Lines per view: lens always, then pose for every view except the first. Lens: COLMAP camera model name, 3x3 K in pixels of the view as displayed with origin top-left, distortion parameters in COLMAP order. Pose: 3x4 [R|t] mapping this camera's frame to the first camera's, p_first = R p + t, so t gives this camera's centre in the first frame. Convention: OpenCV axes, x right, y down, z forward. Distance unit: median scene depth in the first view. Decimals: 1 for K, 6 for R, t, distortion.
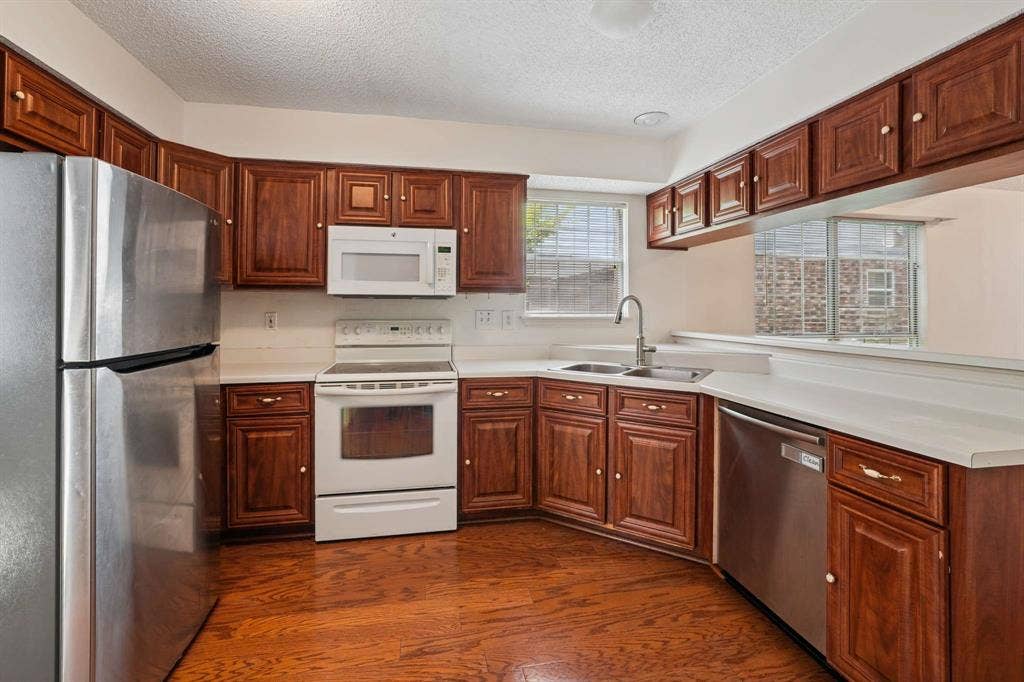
lens RADIAL K [[463.8, 0, 506.9], [0, 463.8, 305.2], [0, 0, 1]] dist [0.001695, 0.001350]
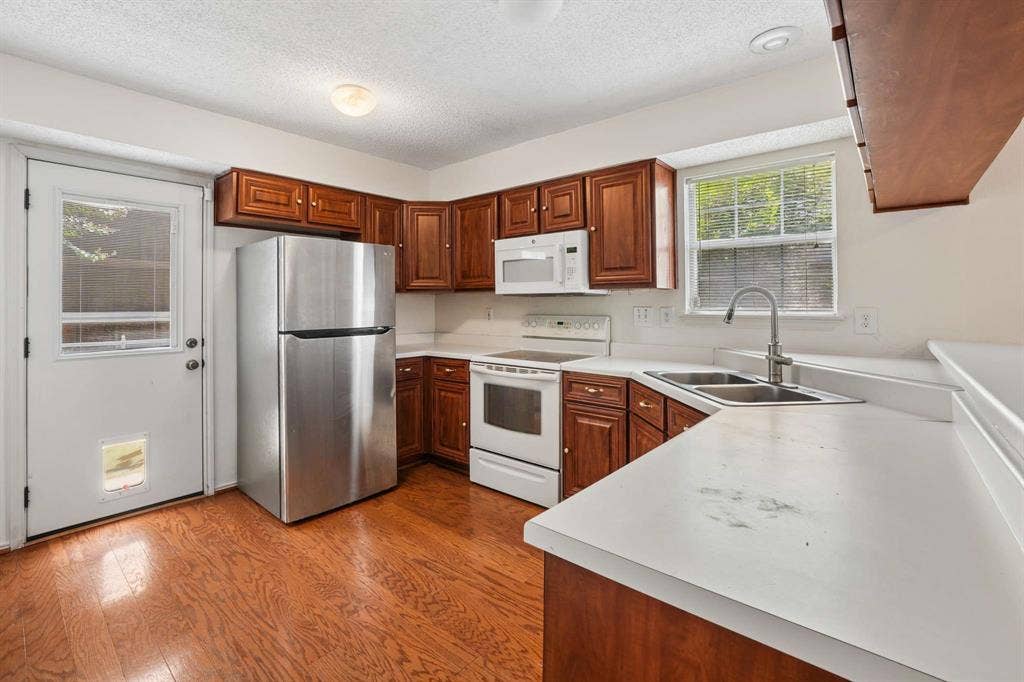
lens RADIAL K [[463.8, 0, 506.6], [0, 463.8, 306.5], [0, 0, 1]] dist [0.001695, 0.001350]
pose [[0.628511, -0.001761, -0.777799, 0.643563], [0.007011, 0.999970, 0.003401, 0.006213], [0.777769, -0.007591, 0.628504, 0.230684]]
